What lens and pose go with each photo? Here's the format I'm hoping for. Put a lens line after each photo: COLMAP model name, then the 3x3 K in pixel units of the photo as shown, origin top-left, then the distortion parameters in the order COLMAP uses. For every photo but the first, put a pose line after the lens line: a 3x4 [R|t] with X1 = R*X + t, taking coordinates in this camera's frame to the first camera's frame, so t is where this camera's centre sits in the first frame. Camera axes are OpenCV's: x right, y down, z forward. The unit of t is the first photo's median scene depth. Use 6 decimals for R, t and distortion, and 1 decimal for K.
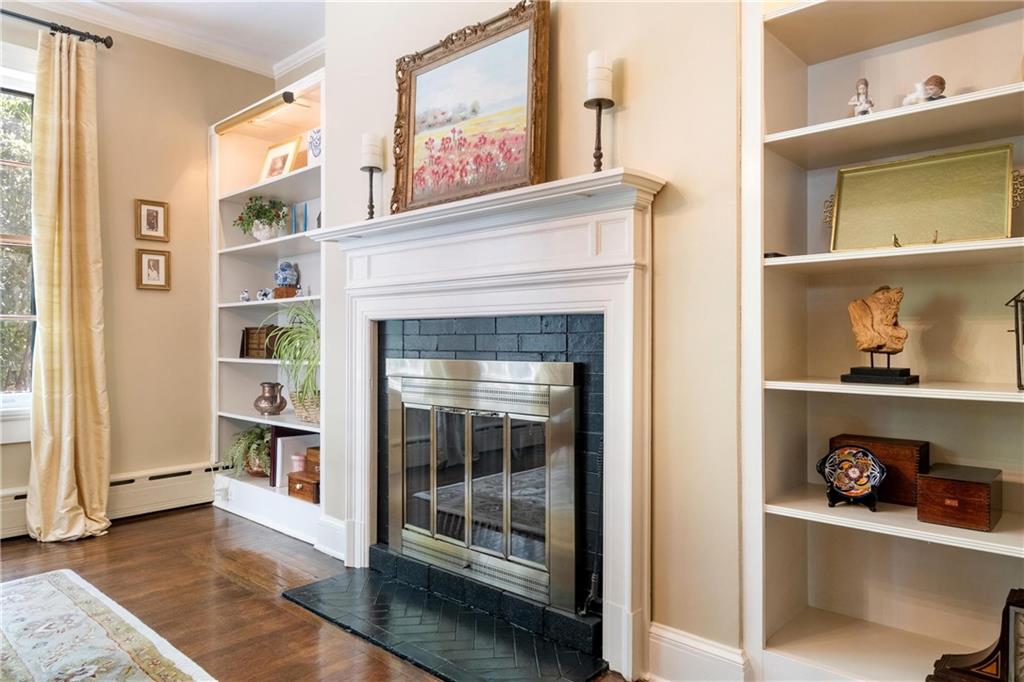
lens RADIAL K [[676.0, 0, 507.5], [0, 676.0, 333.7], [0, 0, 1]] dist [0.008162, 0.002550]
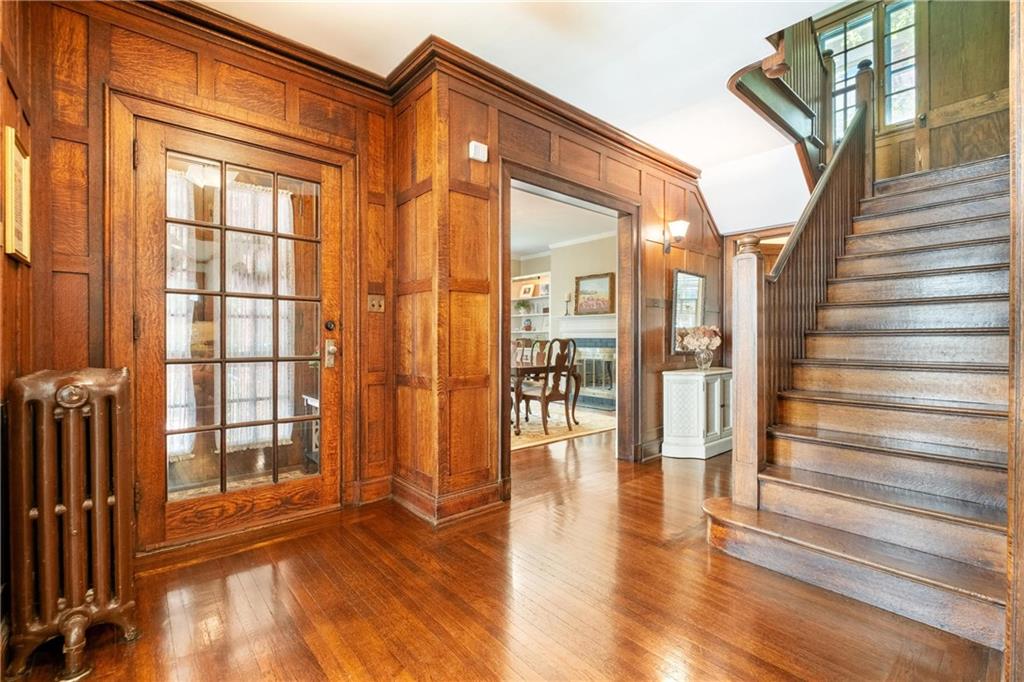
lens RADIAL K [[457.6, 0, 512.0], [0, 457.6, 341.0], [0, 0, 1]] dist [-0.002442, -0.001027]
pose [[0.994161, -0.000023, -0.107903, -0.306991], [0.001337, 0.999926, 0.012109, -0.050781], [0.107895, -0.012183, 0.994088, -2.325408]]
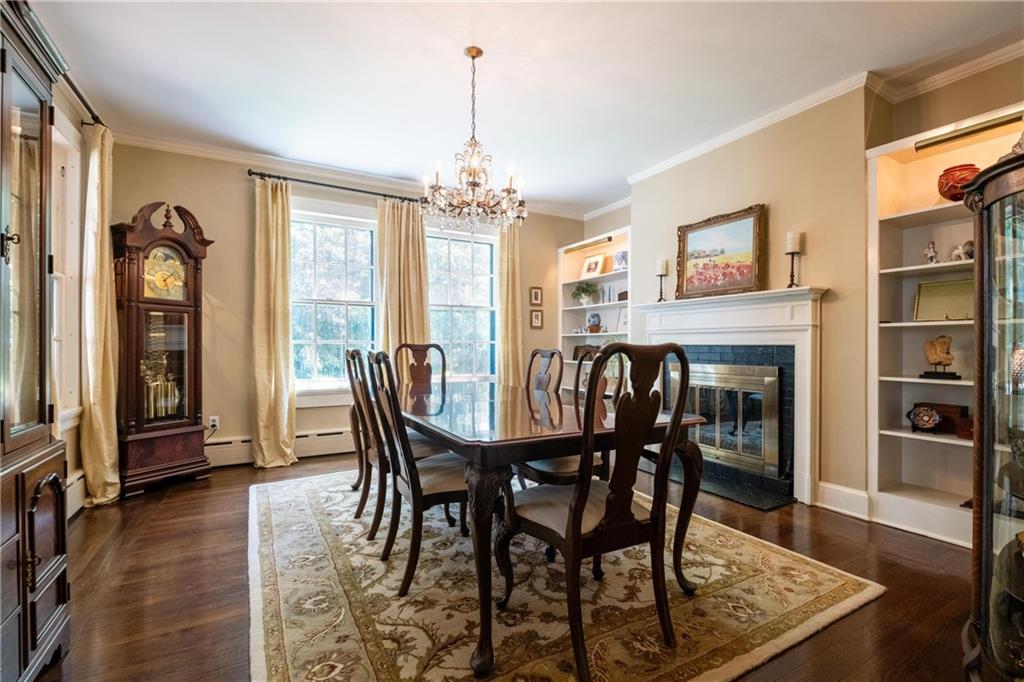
lens RADIAL K [[457.6, 0, 512.0], [0, 457.6, 341.0], [0, 0, 1]] dist [-0.002442, -0.001027]
pose [[0.953826, 0.003884, -0.300334, -0.284207], [-0.005920, 0.999965, -0.005872, -0.028535], [0.300301, 0.007379, 0.953816, -0.705512]]
